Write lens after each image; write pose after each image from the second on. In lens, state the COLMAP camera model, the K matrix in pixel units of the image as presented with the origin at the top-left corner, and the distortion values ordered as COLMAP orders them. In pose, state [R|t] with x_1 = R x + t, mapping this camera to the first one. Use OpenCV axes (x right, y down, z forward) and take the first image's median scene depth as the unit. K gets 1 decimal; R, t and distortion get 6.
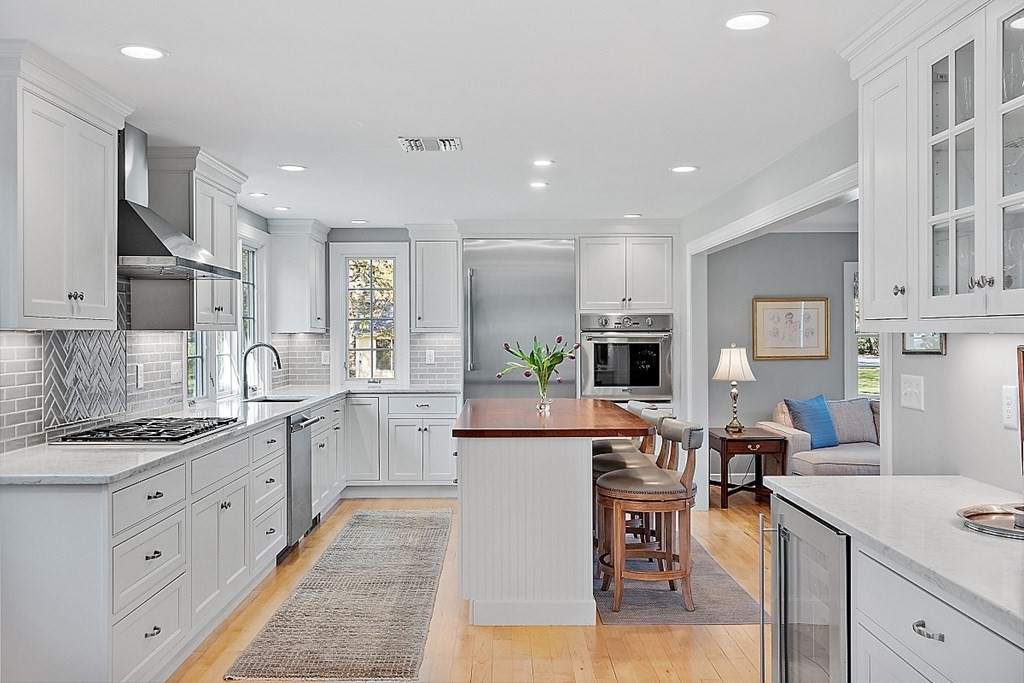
lens RADIAL K [[912.5, 0, 509.5], [0, 912.5, 338.0], [0, 0, 1]] dist [0.021008, -0.030986]
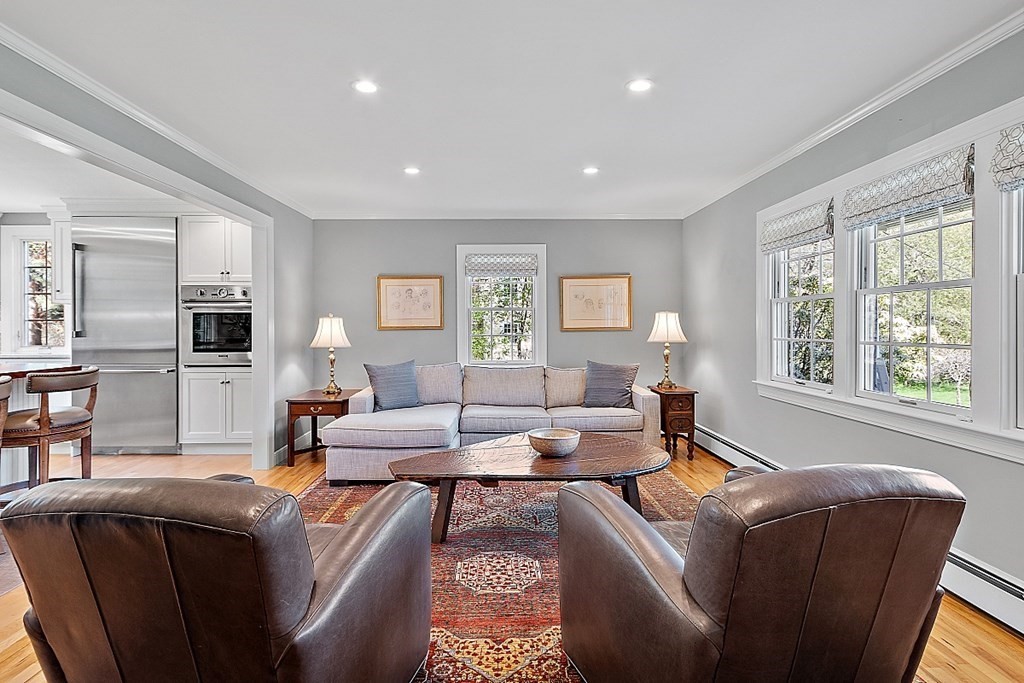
lens RADIAL K [[540.1, 0, 512.4], [0, 540.1, 327.4], [0, 0, 1]] dist [-0.001766, 0.000024]
pose [[0.999730, 0.001247, 0.023208, 0.459475], [-0.001154, 0.999991, -0.004028, 0.025398], [-0.023213, 0.004000, 0.999723, 0.352137]]
